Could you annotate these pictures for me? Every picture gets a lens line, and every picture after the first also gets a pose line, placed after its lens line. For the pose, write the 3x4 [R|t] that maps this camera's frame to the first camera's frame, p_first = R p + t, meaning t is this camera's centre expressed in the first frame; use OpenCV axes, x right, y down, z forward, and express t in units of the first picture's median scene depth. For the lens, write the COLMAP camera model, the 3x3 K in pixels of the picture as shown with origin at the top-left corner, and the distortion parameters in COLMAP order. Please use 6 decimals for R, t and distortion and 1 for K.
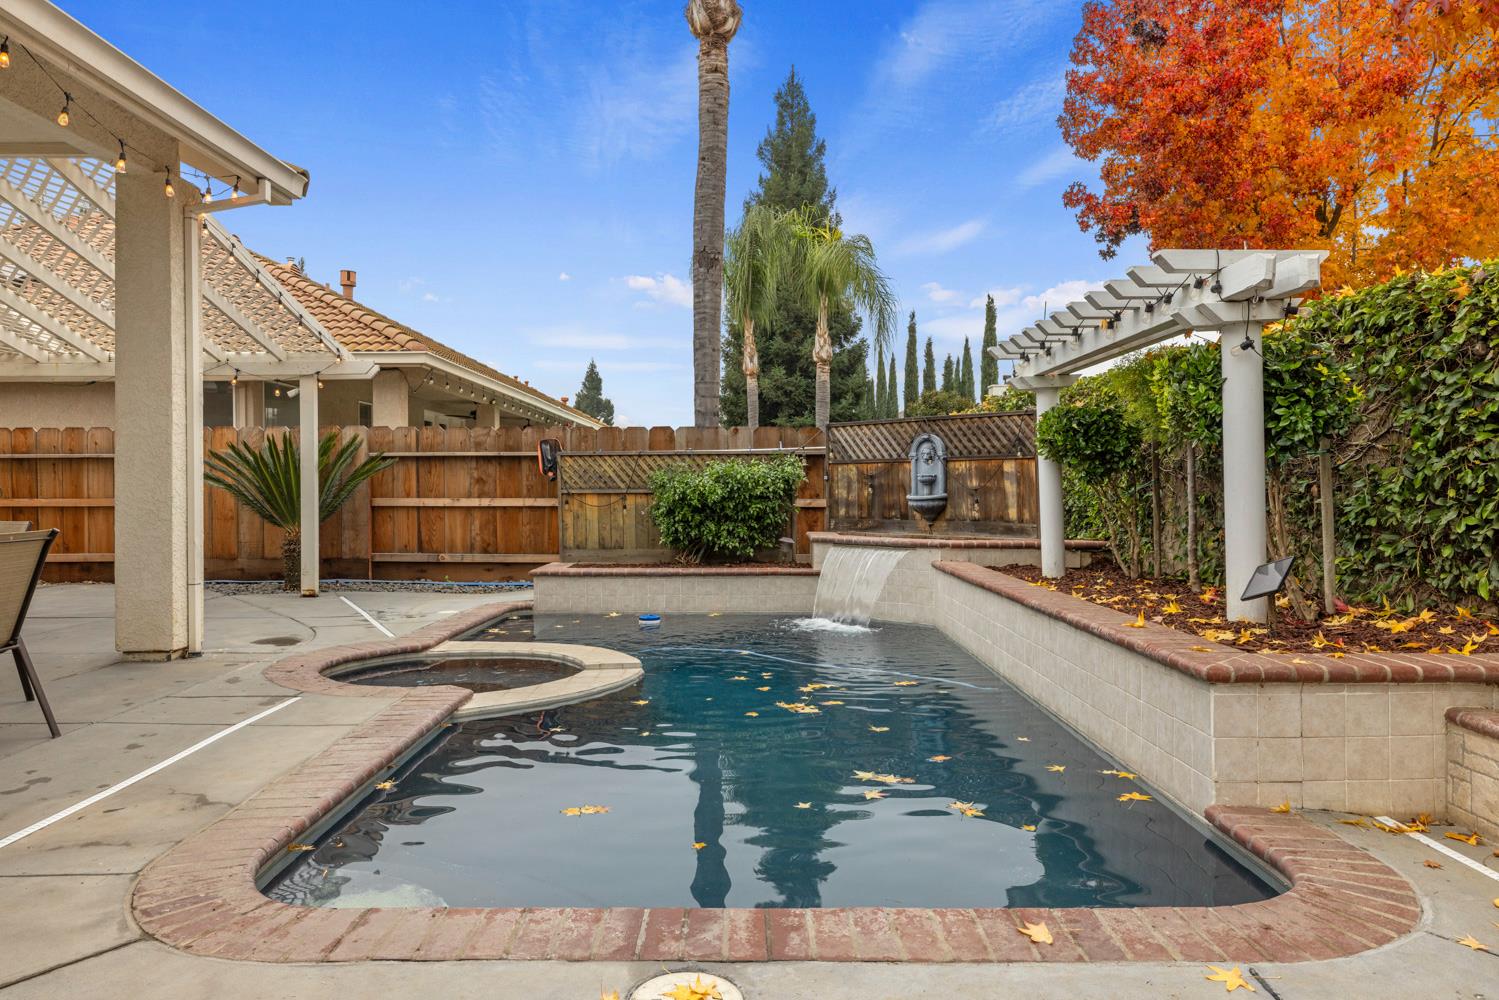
lens RADIAL K [[975.2, 0, 749.4], [0, 975.2, 491.6], [0, 0, 1]] dist [-0.008968, -0.000593]
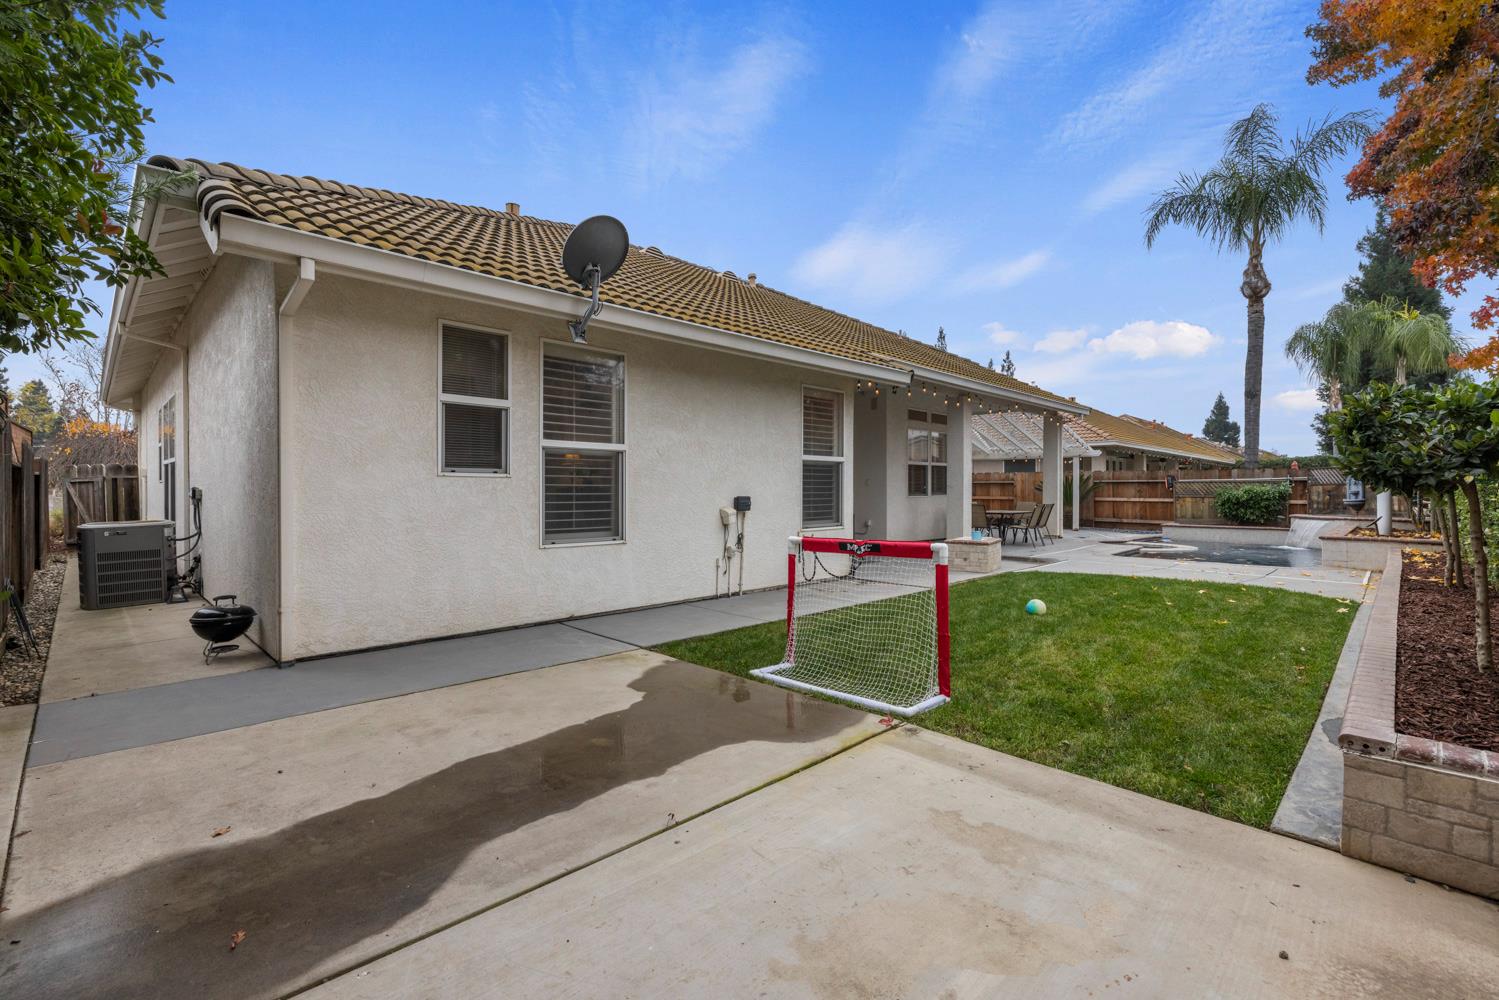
lens RADIAL K [[675.7, 0, 744.9], [0, 675.7, 495.8], [0, 0, 1]] dist [-0.000896, -0.000495]
pose [[0.712592, 0.009391, -0.701516, 0.255046], [-0.006023, 0.999955, 0.007268, -0.006978], [0.701553, -0.000954, 0.712617, -1.098154]]
